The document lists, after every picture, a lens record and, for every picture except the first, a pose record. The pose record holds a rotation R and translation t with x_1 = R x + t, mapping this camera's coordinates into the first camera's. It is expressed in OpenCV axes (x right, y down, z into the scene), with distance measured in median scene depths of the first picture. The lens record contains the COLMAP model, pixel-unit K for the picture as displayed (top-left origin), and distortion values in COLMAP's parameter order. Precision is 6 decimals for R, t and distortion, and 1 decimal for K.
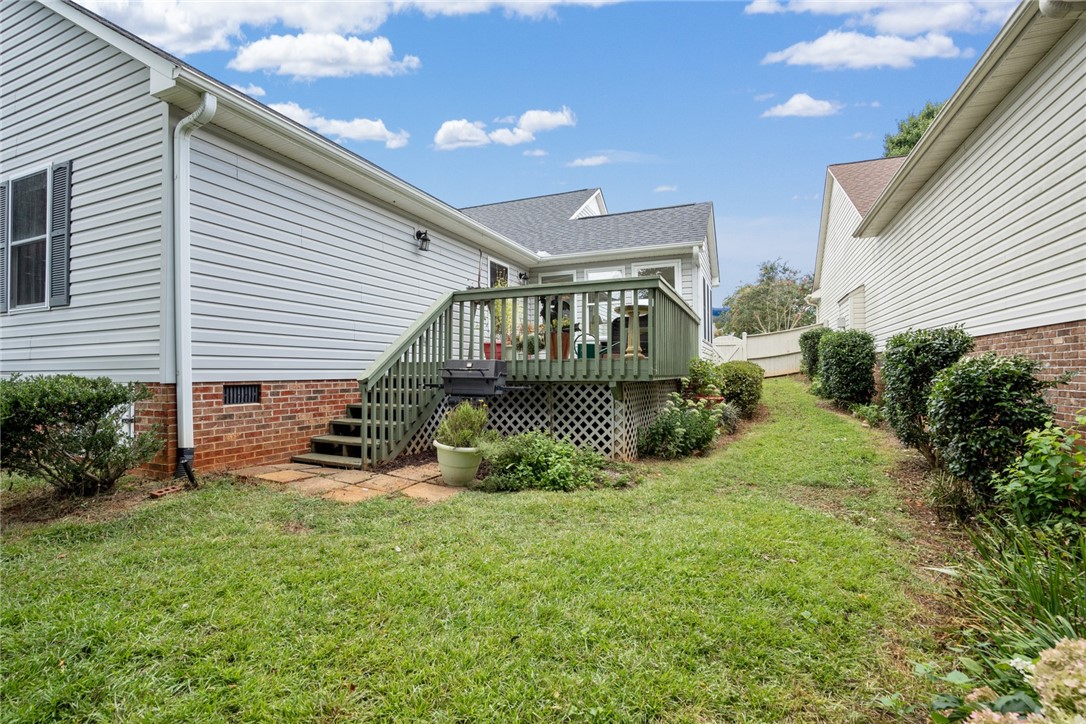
lens RADIAL K [[496.4, 0, 540.6], [0, 496.4, 363.4], [0, 0, 1]] dist [0.001771, -0.001032]
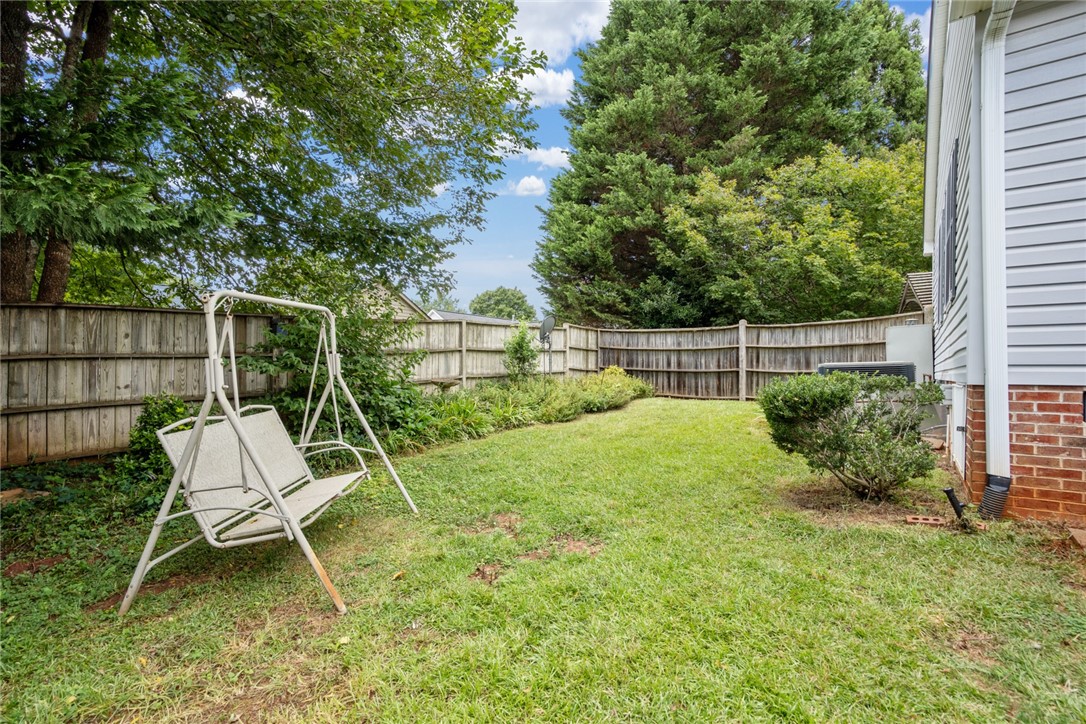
lens RADIAL K [[496.4, 0, 541.9], [0, 496.4, 368.0], [0, 0, 1]] dist [0.001771, -0.001032]
pose [[-0.224346, 0.004908, -0.974497, 0.129506], [0.013405, 0.999908, 0.001950, 0.004085], [0.974417, -0.012626, -0.224392, 0.497104]]
